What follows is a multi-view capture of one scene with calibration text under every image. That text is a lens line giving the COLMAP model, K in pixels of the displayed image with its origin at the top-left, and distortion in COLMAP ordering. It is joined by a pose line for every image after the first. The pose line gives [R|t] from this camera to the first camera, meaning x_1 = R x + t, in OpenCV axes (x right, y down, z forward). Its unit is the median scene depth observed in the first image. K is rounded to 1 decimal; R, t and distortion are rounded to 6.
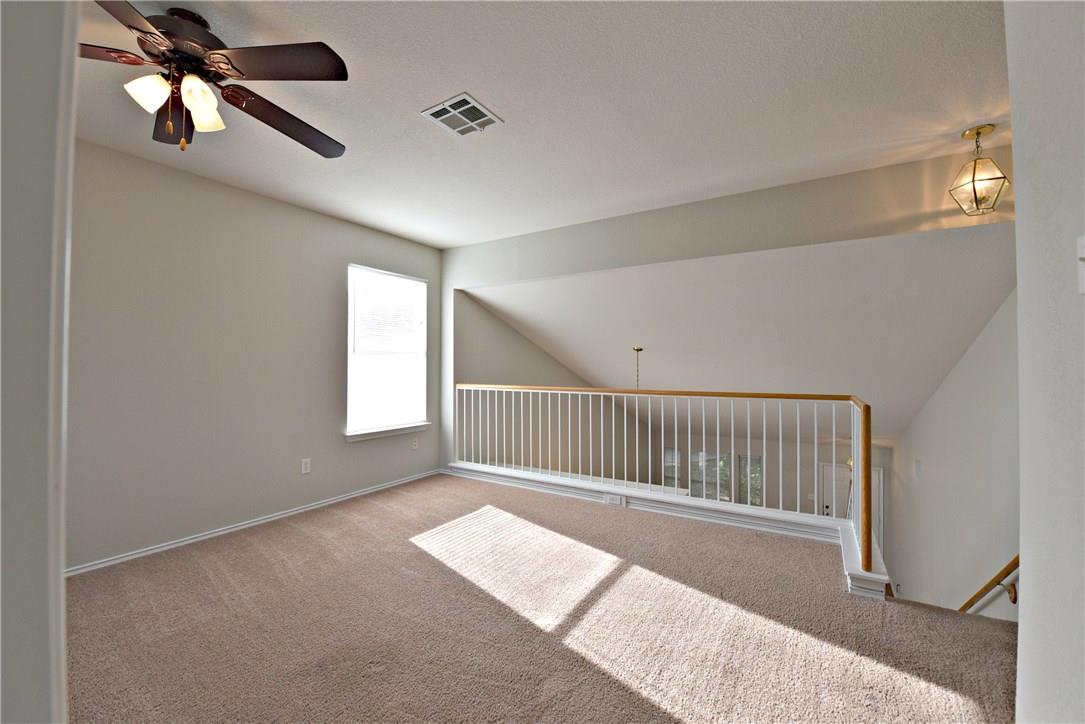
lens RADIAL K [[432.3, 0, 541.8], [0, 432.3, 361.2], [0, 0, 1]] dist [-0.023914, -0.000084]
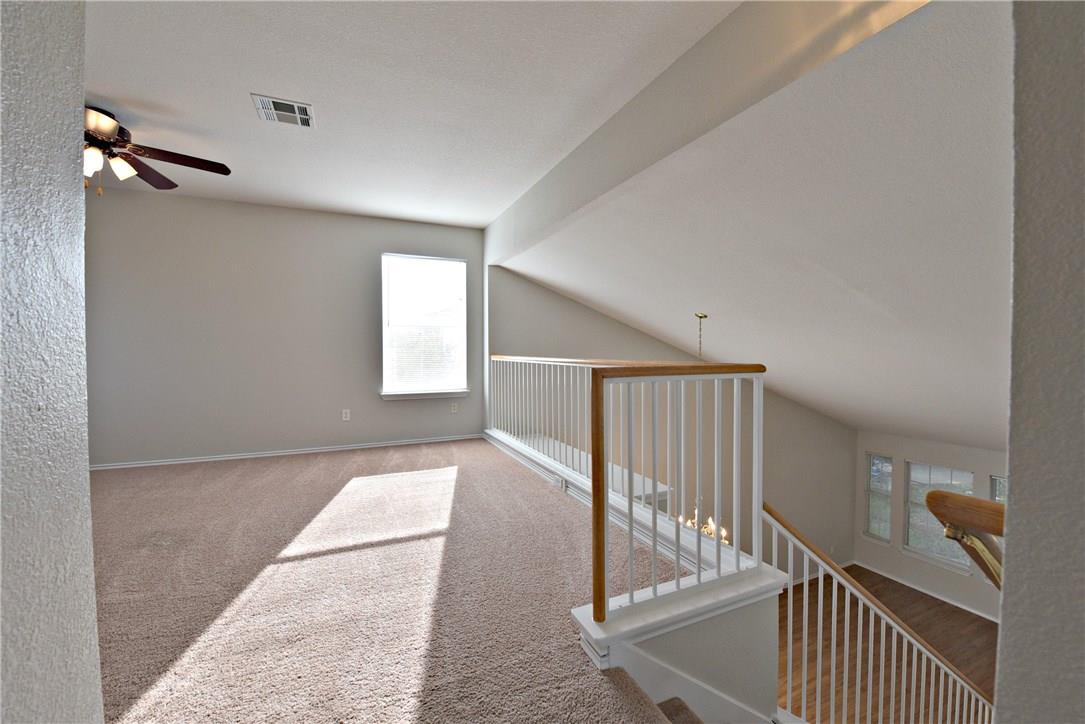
lens RADIAL K [[432.3, 0, 542.4], [0, 432.3, 359.6], [0, 0, 1]] dist [-0.023914, -0.000084]
pose [[0.837782, 0.010086, -0.545912, 0.495185], [0.006146, 0.999592, 0.027900, 0.035349], [0.545971, -0.026729, 0.837378, 0.189563]]
